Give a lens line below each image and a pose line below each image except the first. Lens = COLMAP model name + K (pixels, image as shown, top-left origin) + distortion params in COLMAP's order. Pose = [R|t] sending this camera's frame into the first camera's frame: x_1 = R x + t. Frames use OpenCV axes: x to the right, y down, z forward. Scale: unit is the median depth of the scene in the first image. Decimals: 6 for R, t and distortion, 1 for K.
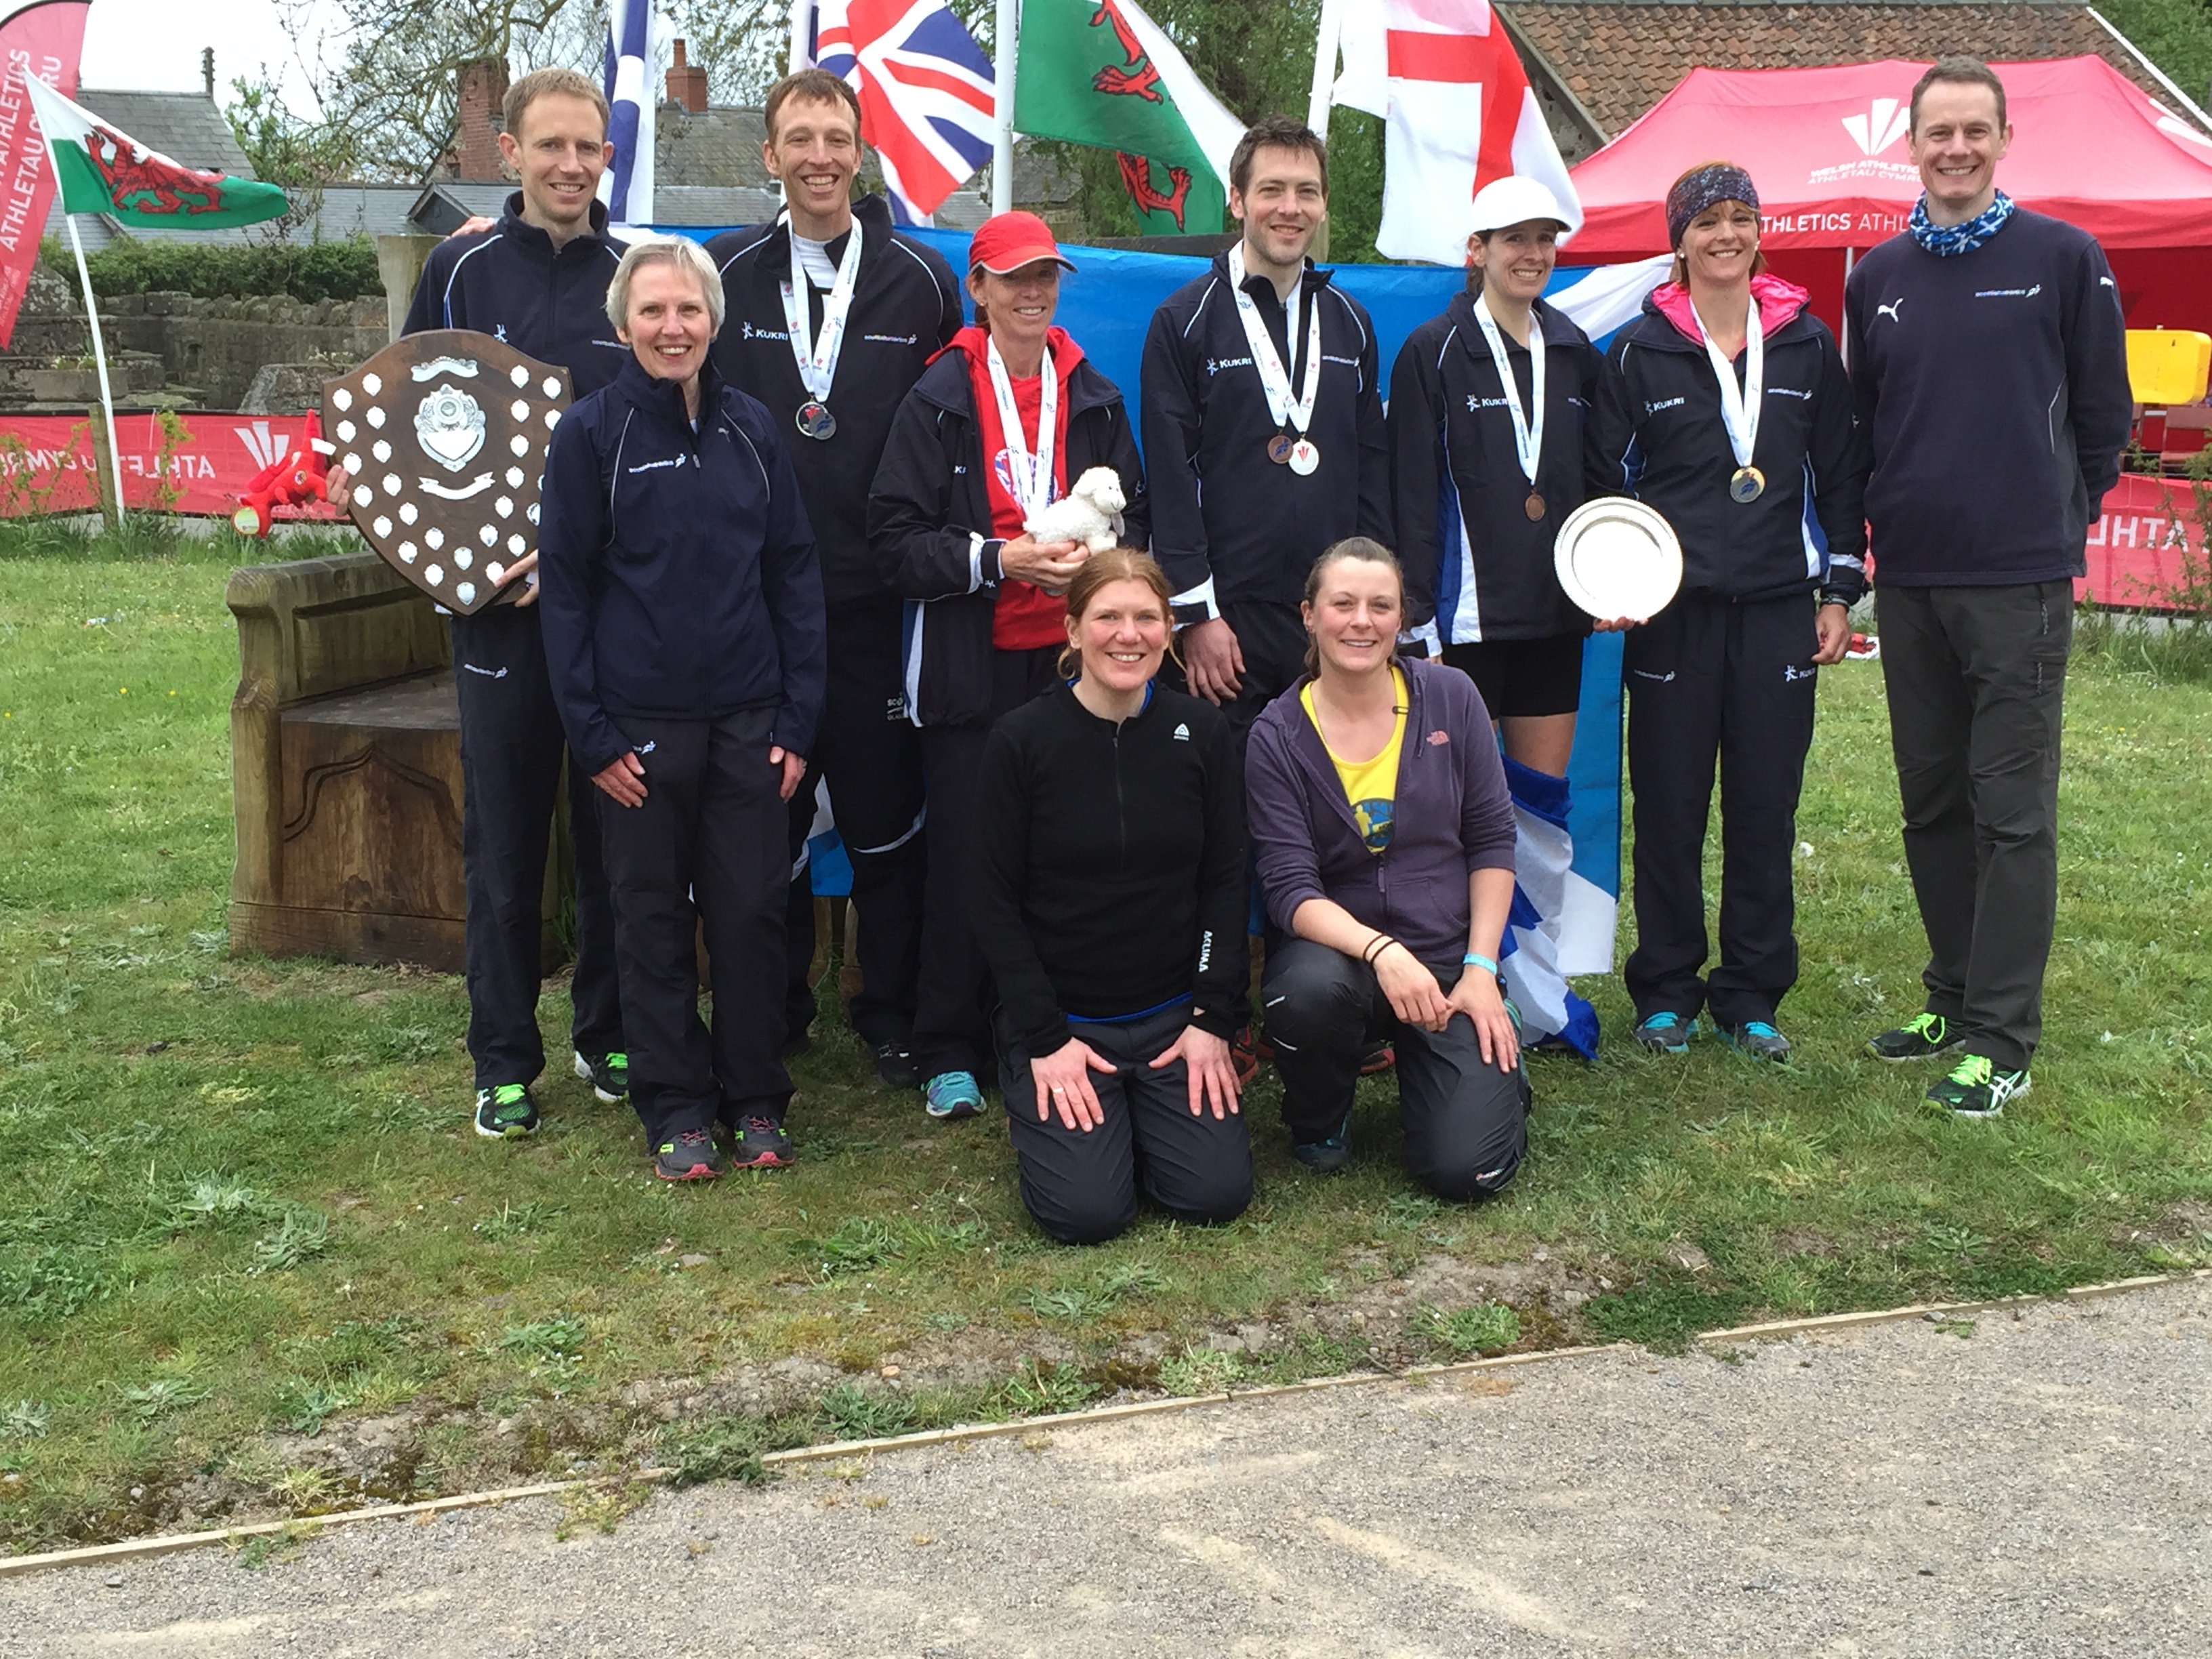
lens RADIAL K [[2780.2, 0, 1106.0], [0, 2780.2, 829.5], [0, 0, 1]] dist [0.045270, 0.000888]
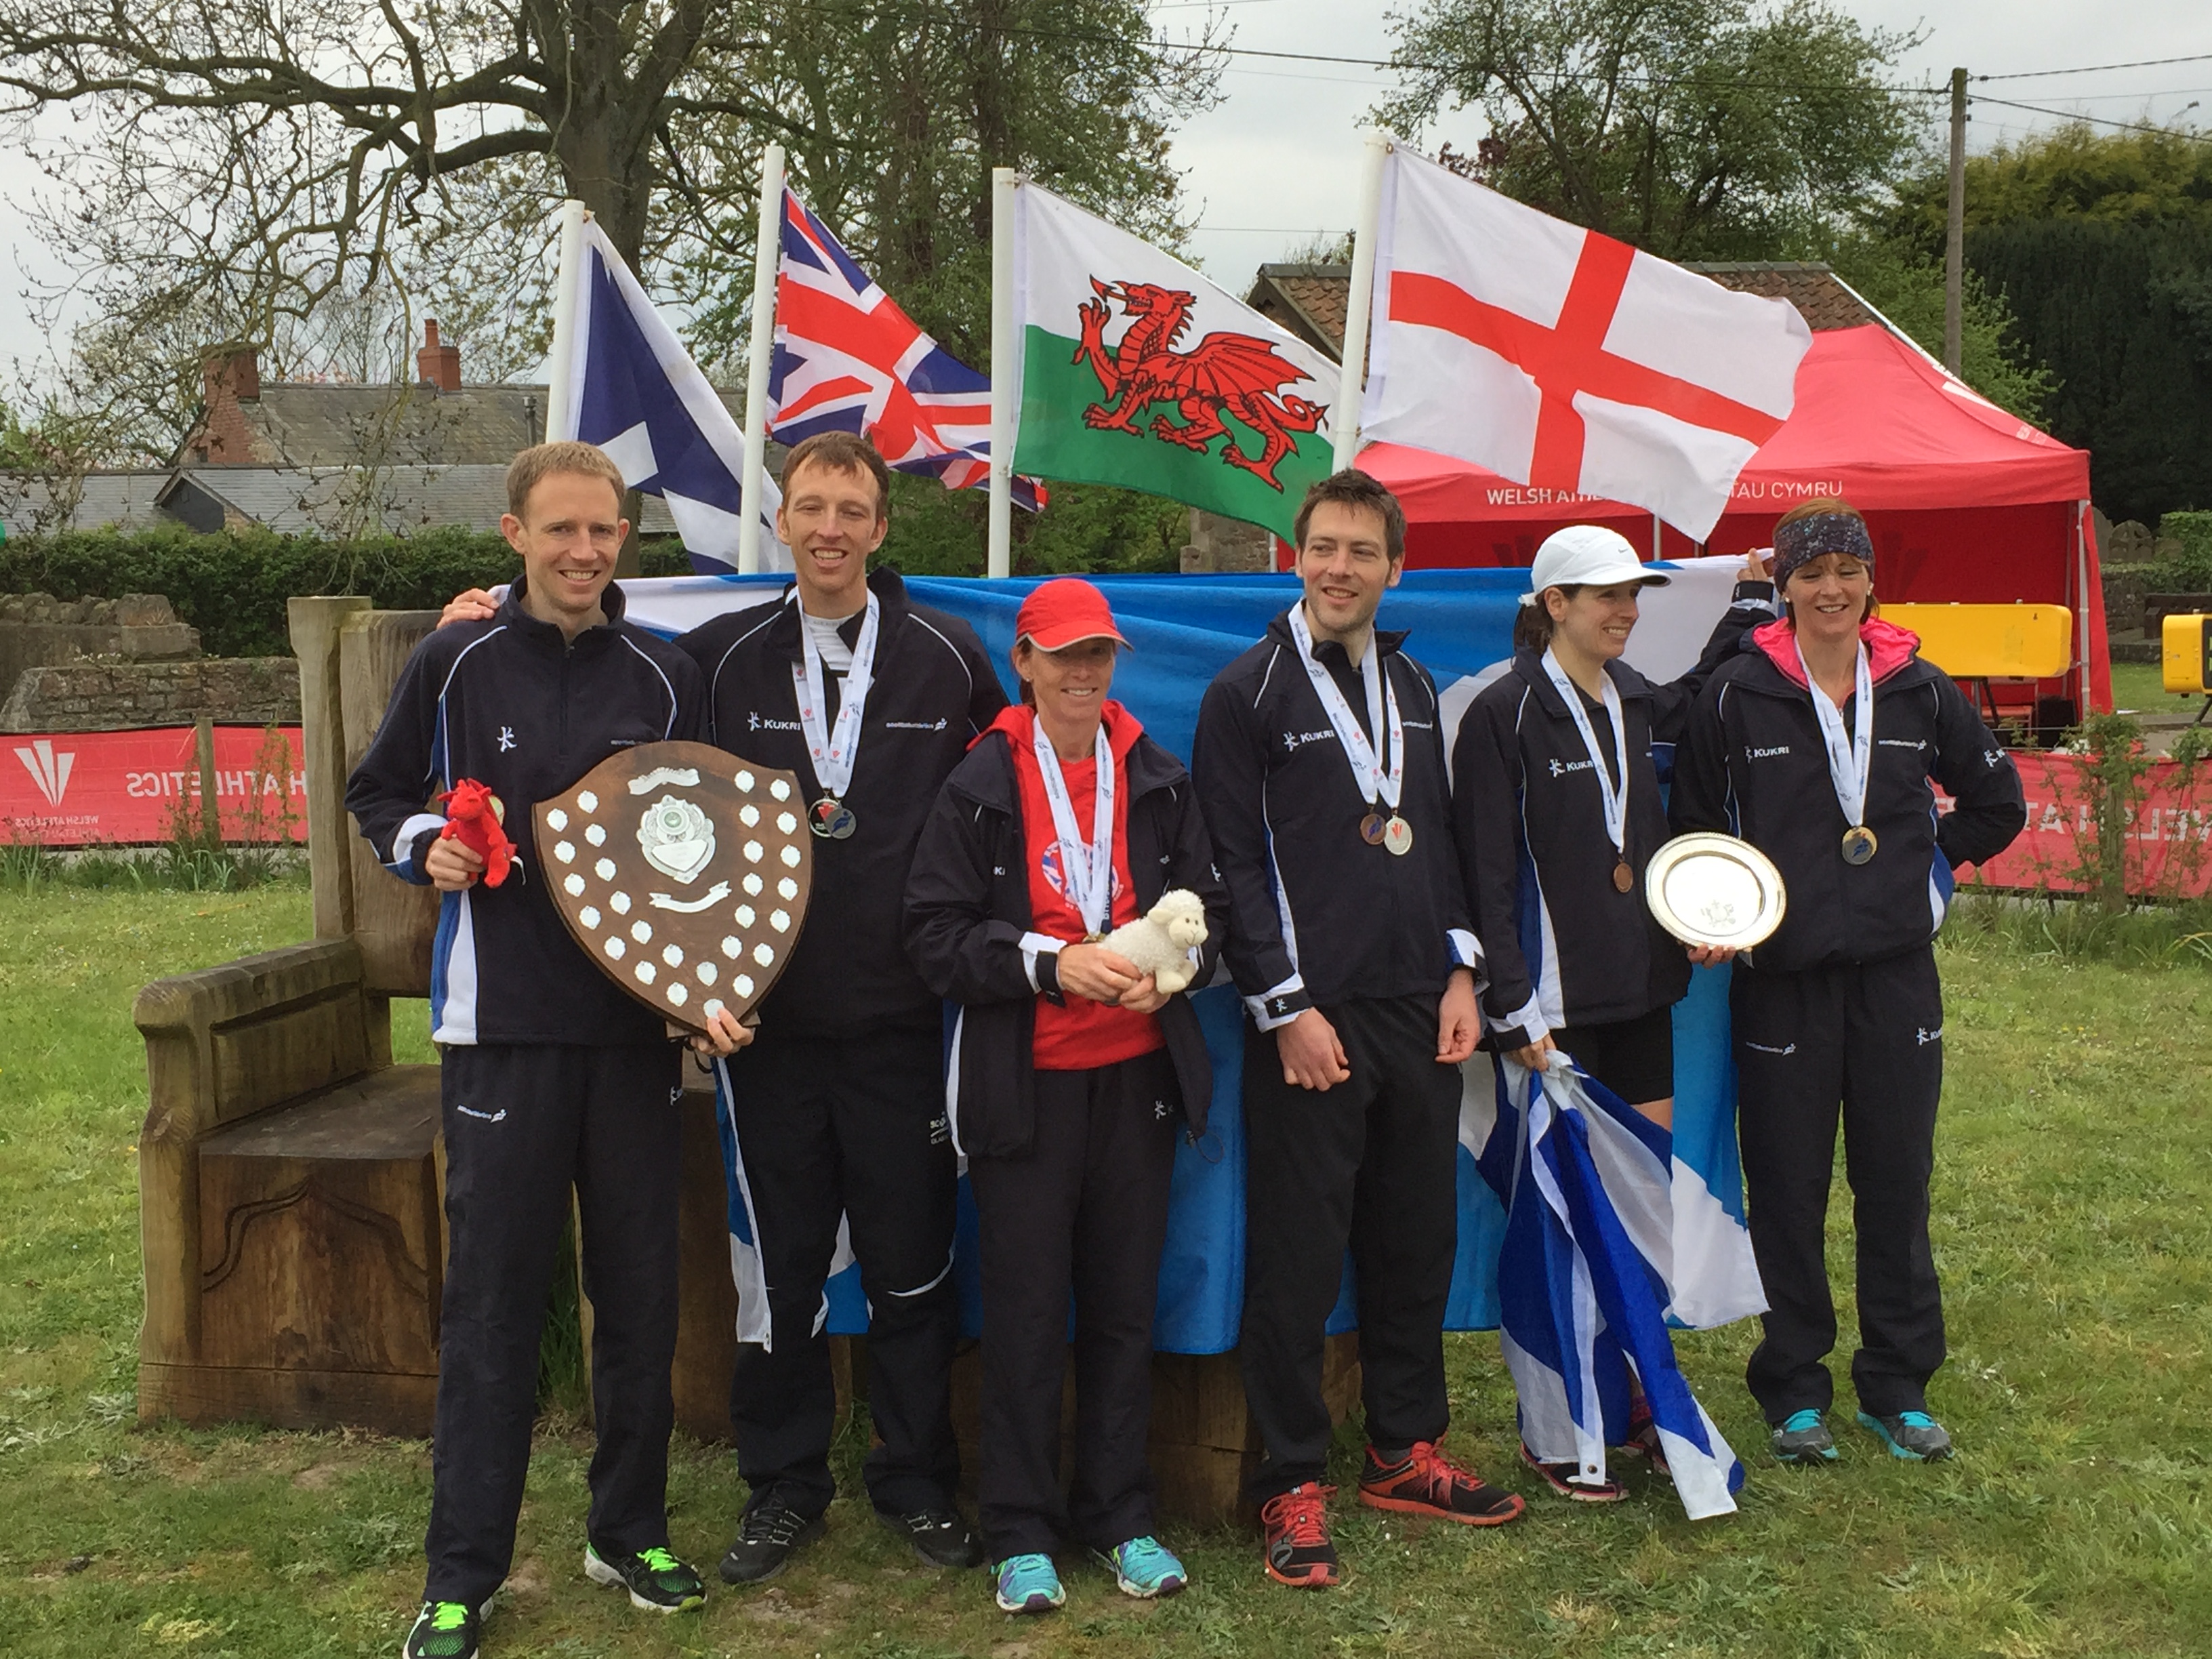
lens RADIAL K [[2780.2, 0, 1106.0], [0, 2780.2, 829.5], [0, 0, 1]] dist [0.045270, 0.000888]
pose [[0.995475, -0.035080, 0.088311, -0.086025], [0.042834, 0.995243, -0.087499, -0.052034], [-0.084821, 0.090886, 0.992242, 0.092259]]
